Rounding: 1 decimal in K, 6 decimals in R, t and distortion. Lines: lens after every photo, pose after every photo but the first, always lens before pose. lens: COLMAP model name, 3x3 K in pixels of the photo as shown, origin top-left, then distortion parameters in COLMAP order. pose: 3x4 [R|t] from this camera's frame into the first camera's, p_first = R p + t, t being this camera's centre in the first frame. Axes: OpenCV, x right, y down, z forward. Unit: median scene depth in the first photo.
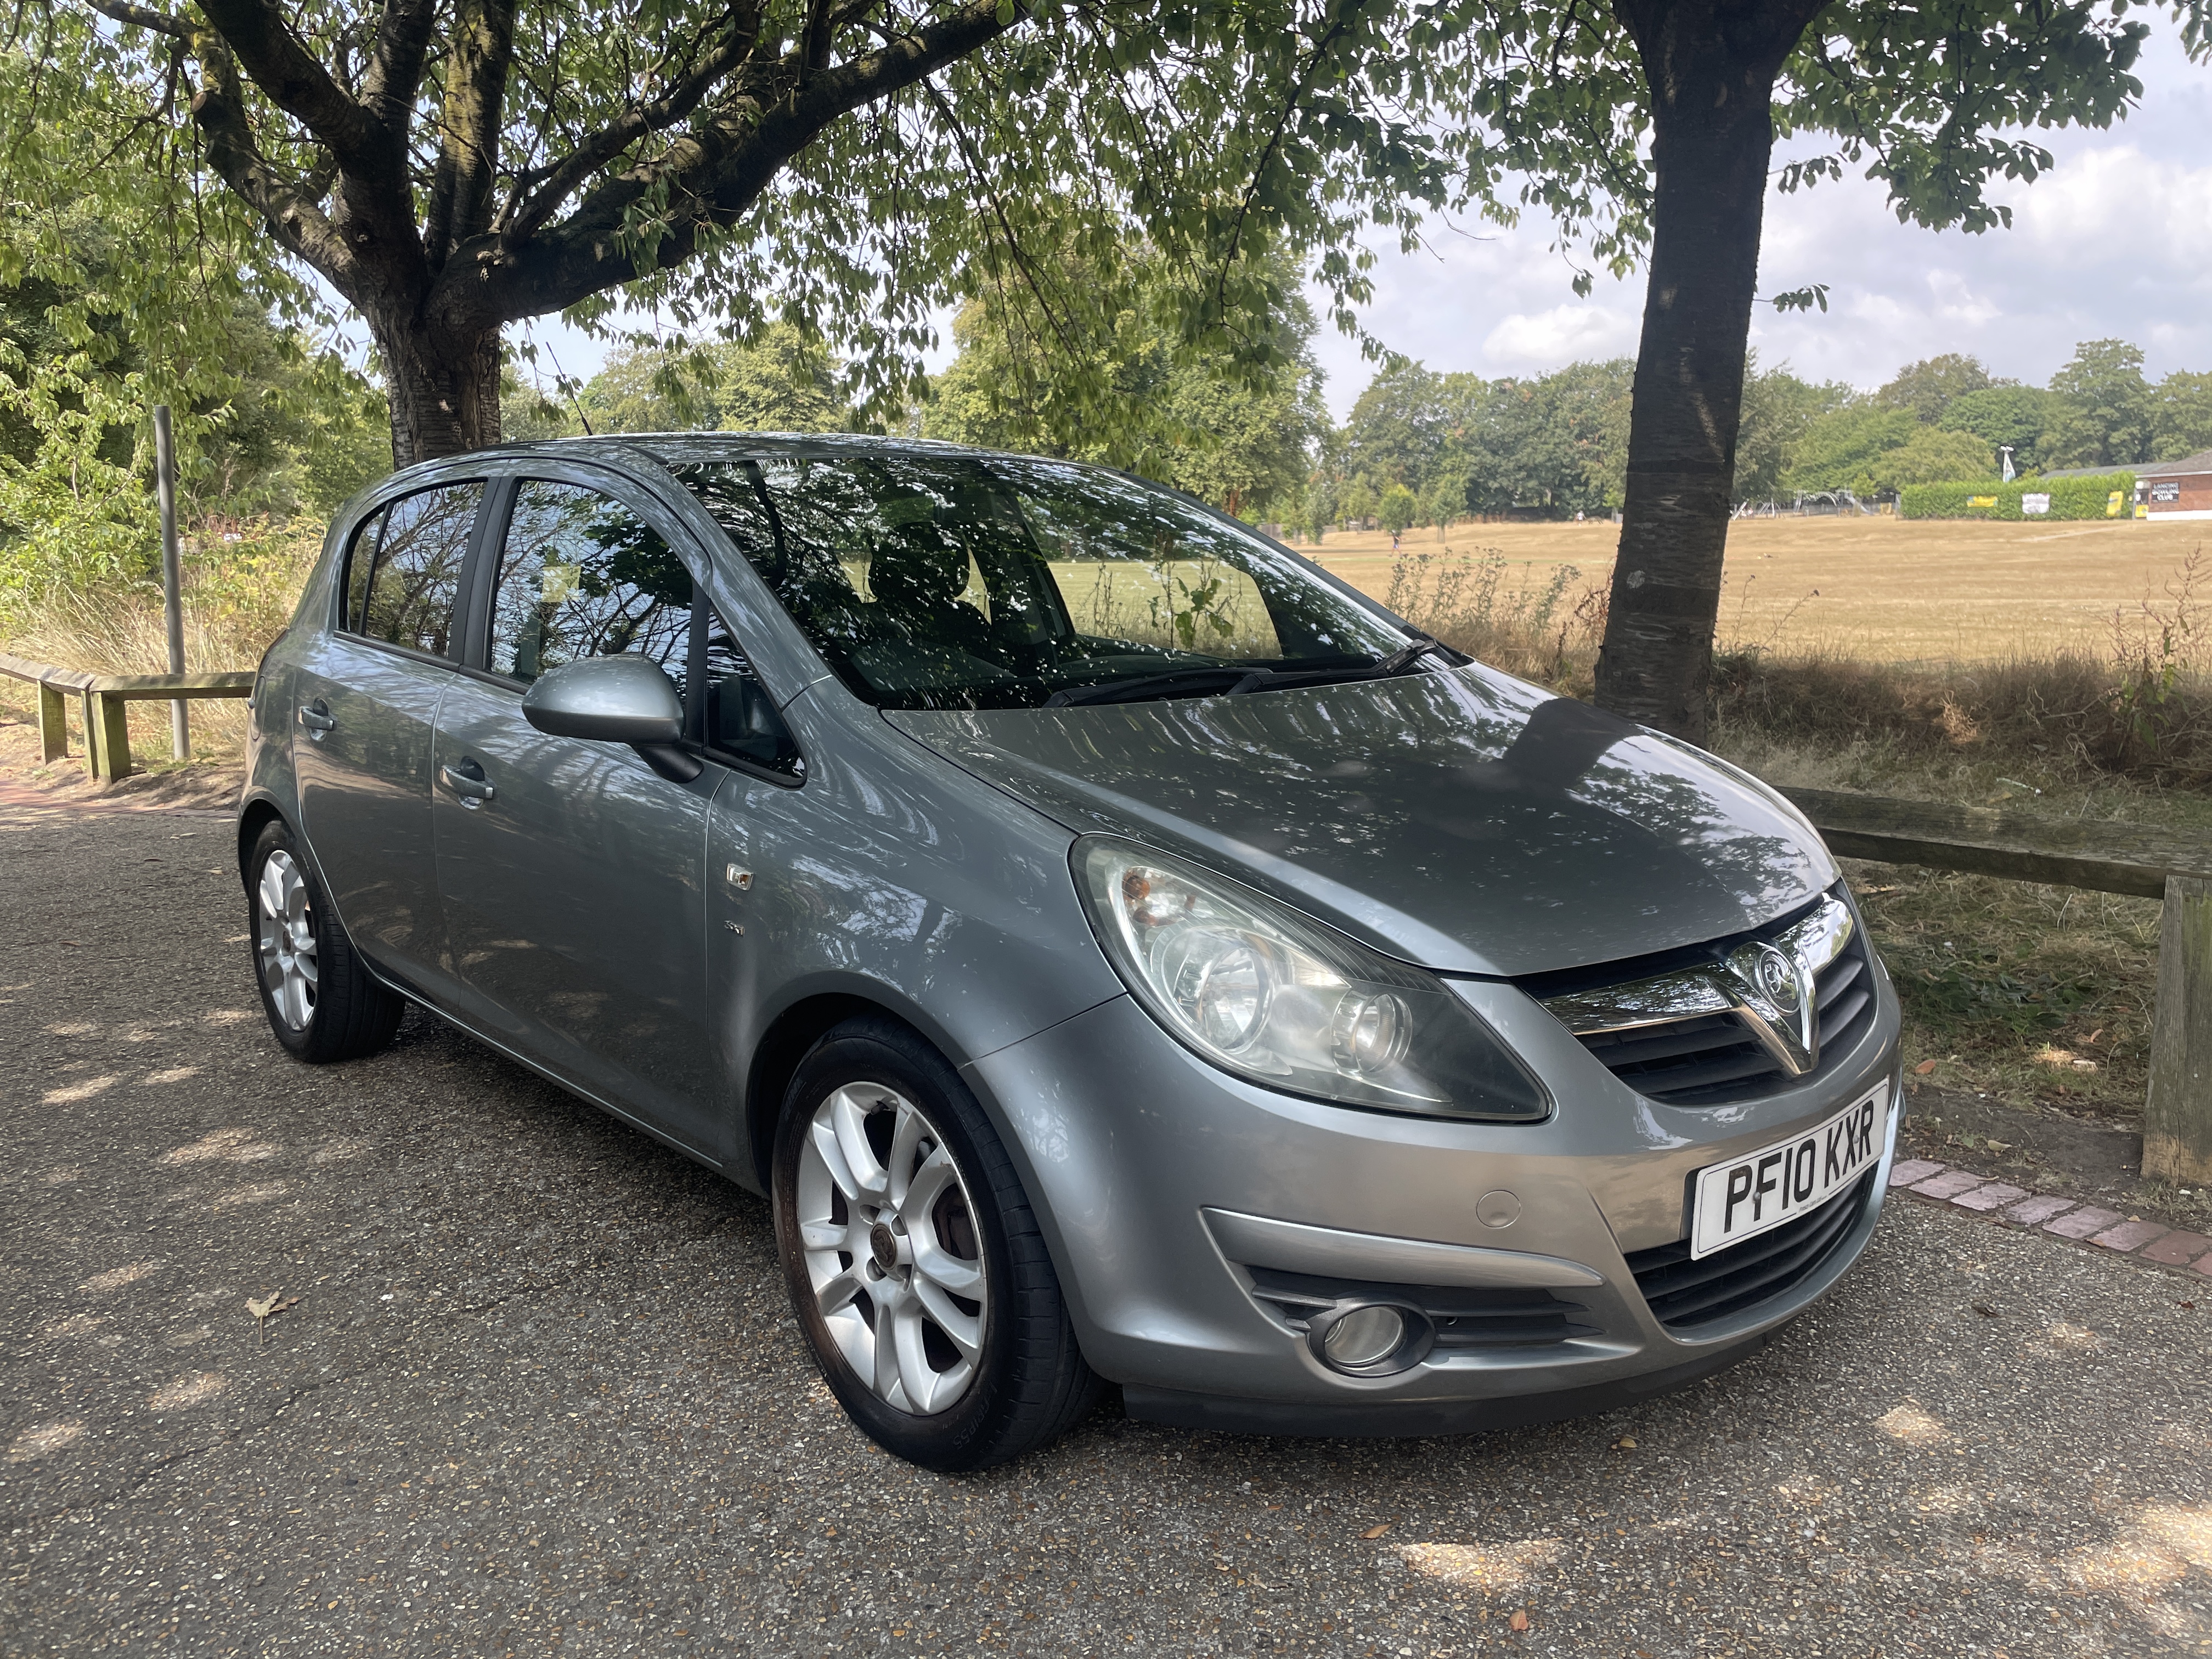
lens RADIAL K [[1635.7, 0, 1123.3], [0, 1635.7, 829.0], [0, 0, 1]] dist [0.085659, -0.108572]
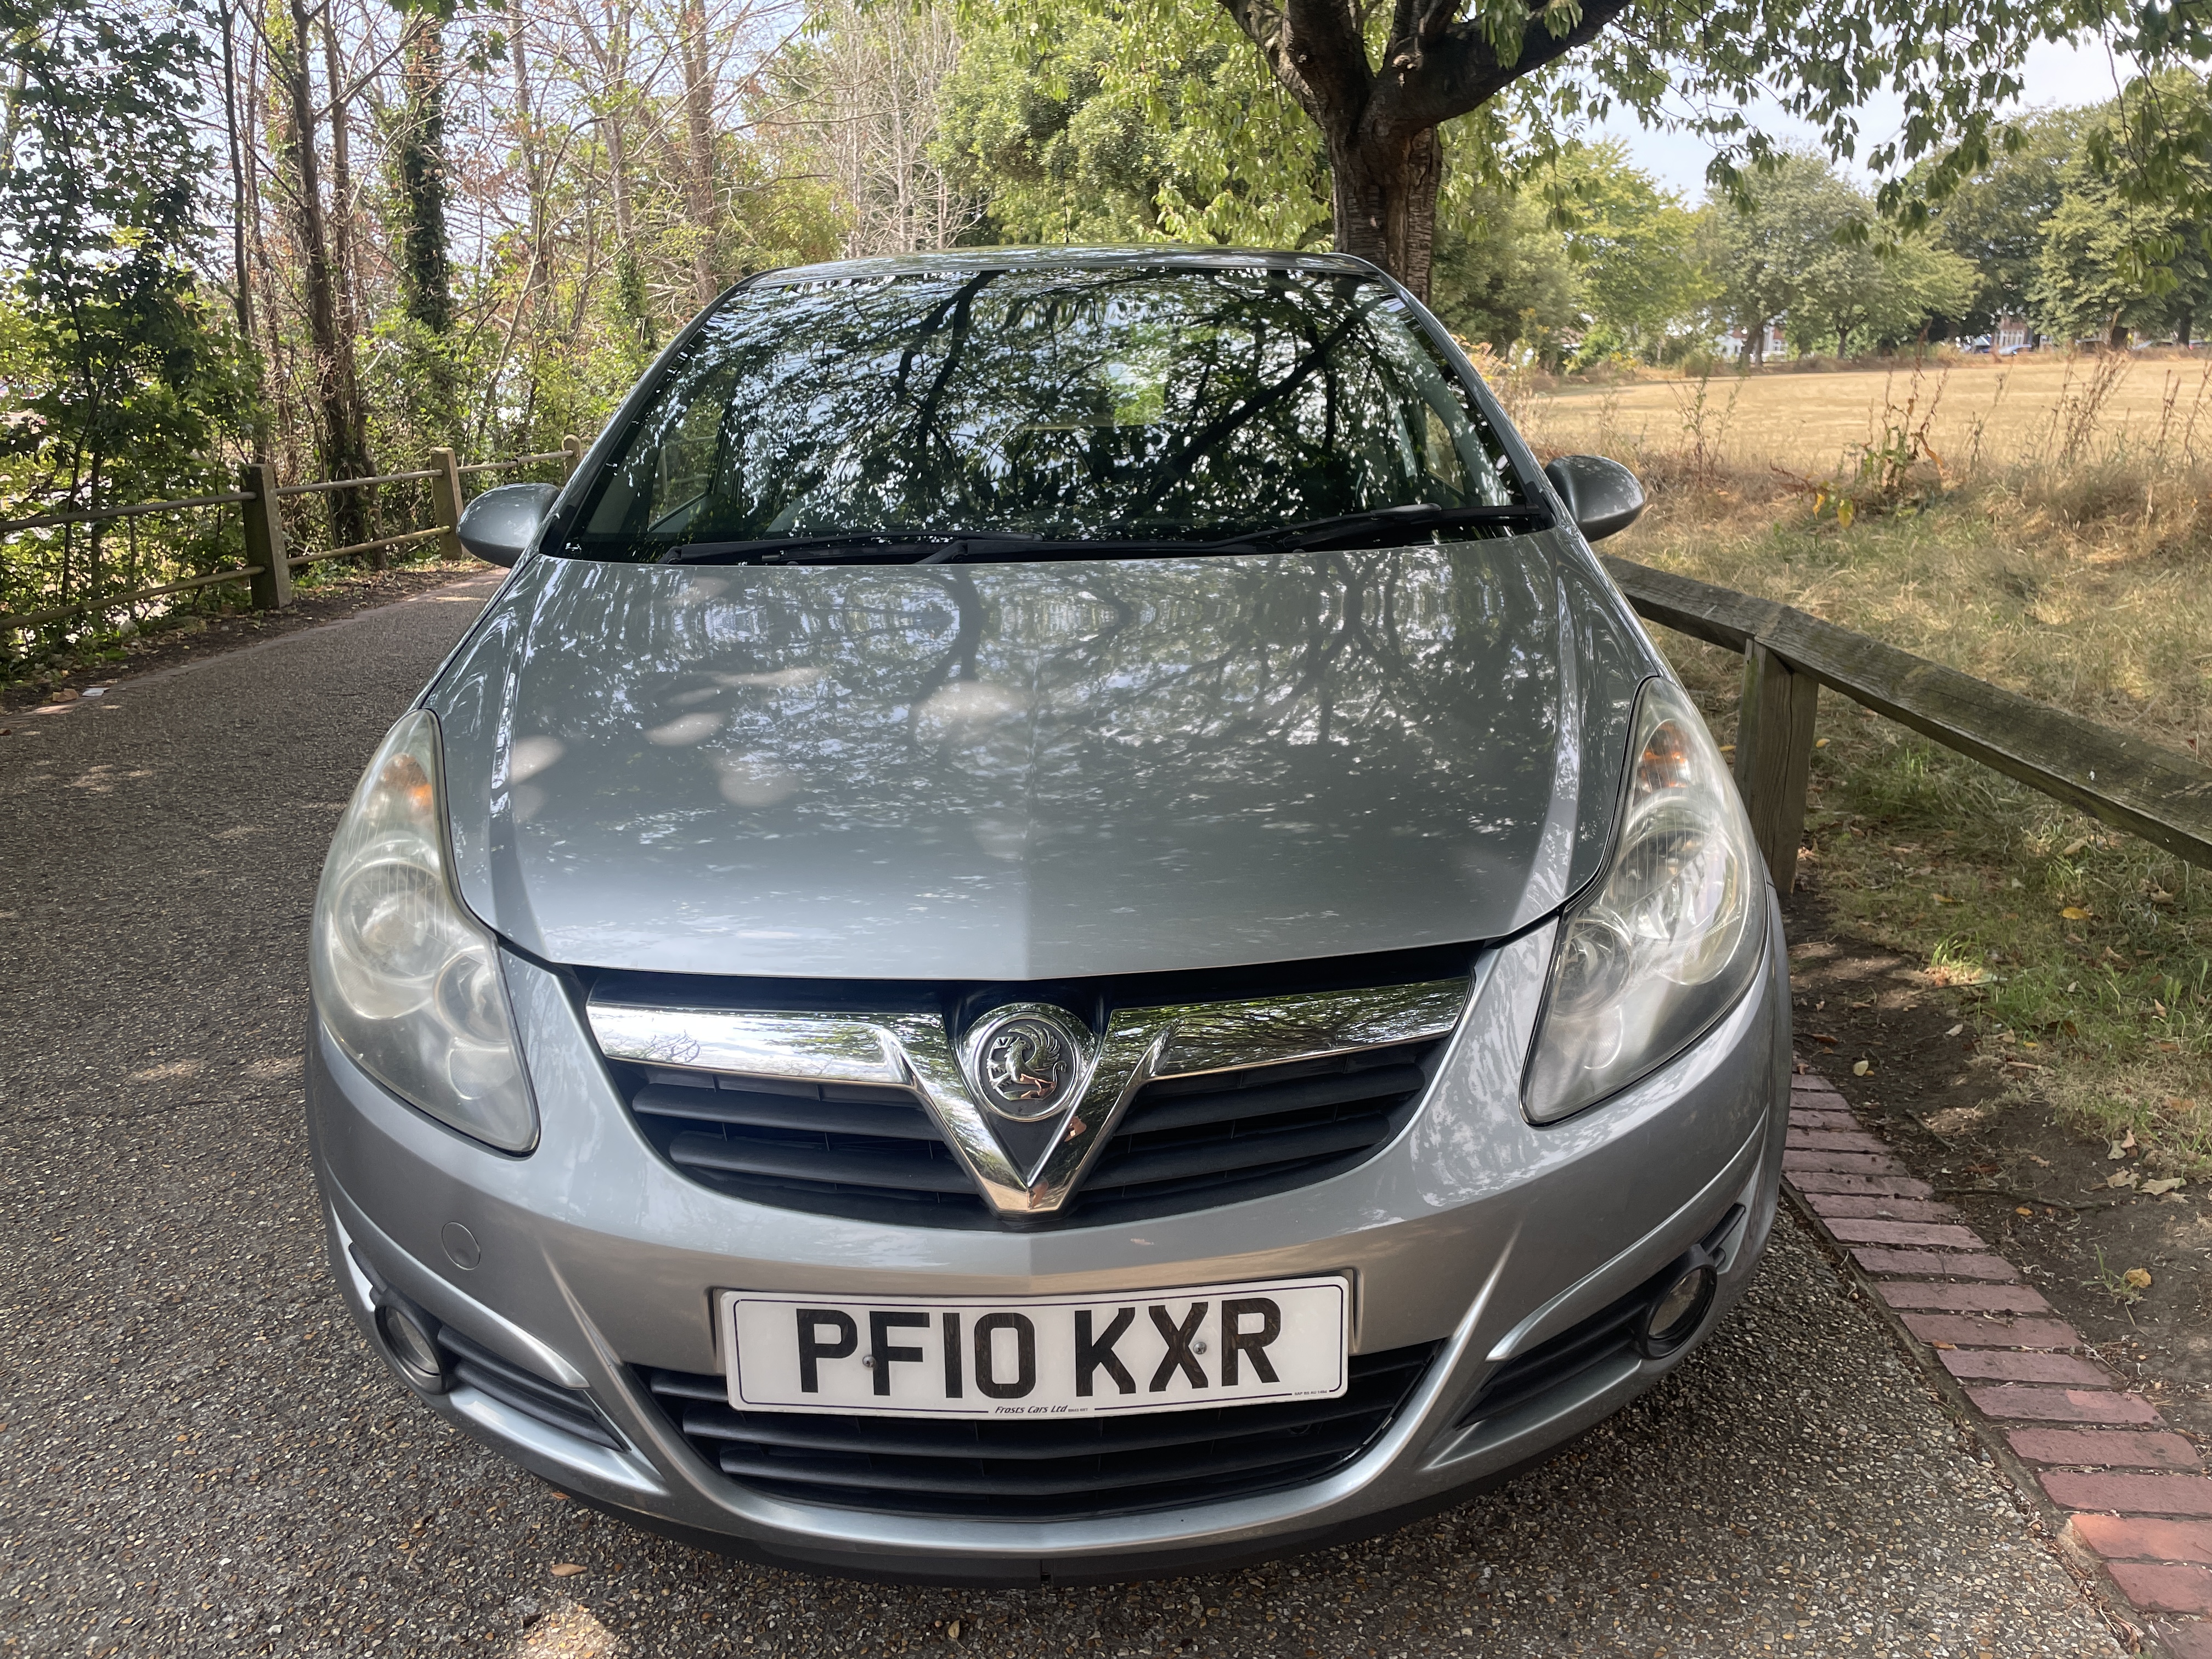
lens RADIAL K [[1635.7, 0, 1117.0], [0, 1635.7, 827.5], [0, 0, 1]] dist [0.085659, -0.108572]
pose [[0.744296, 0.170074, -0.645832, 0.129146], [-0.099452, 0.984474, 0.144637, -0.015331], [0.660404, -0.043423, 0.749654, 0.086561]]
